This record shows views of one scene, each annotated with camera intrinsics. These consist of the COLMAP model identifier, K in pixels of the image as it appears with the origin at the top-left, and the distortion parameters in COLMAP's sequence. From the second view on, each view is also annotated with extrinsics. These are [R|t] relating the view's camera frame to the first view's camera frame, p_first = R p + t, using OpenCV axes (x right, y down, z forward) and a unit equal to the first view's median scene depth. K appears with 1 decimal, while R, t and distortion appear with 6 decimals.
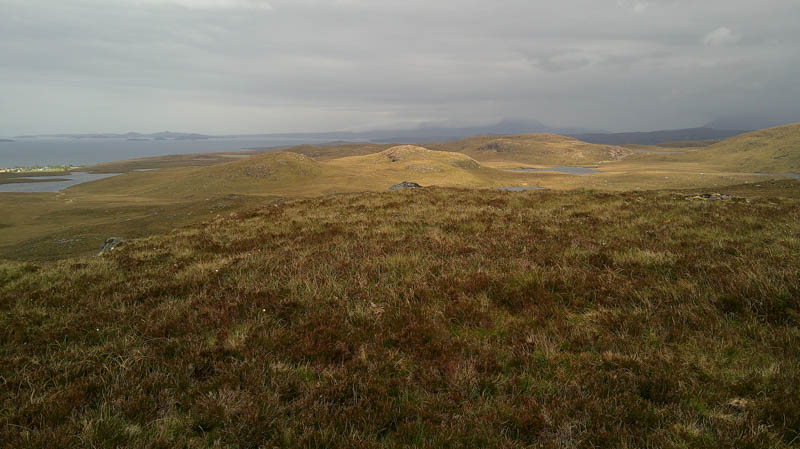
lens RADIAL K [[622.1, 0, 403.7], [0, 622.1, 222.9], [0, 0, 1]] dist [-0.000985, -0.086615]
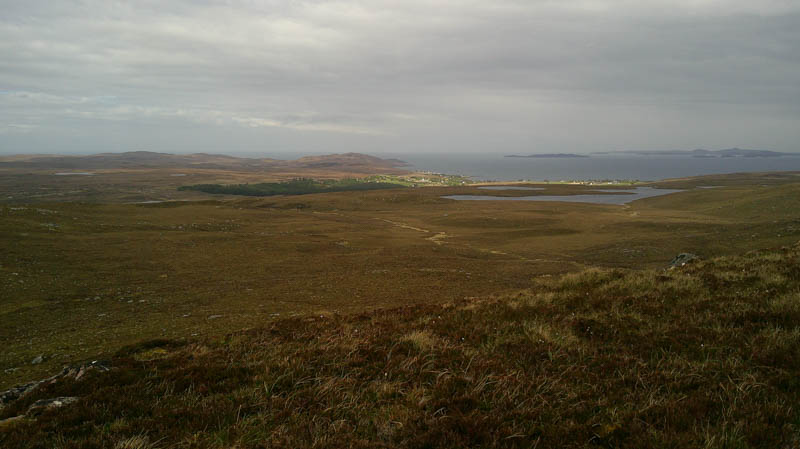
lens RADIAL K [[622.1, 0, 403.7], [0, 622.1, 222.9], [0, 0, 1]] dist [-0.000985, -0.086615]
pose [[0.708396, 0.073143, -0.702015, -0.109575], [-0.089672, 0.995883, 0.013275, 0.002150], [0.700095, 0.053547, 0.712039, -0.057611]]
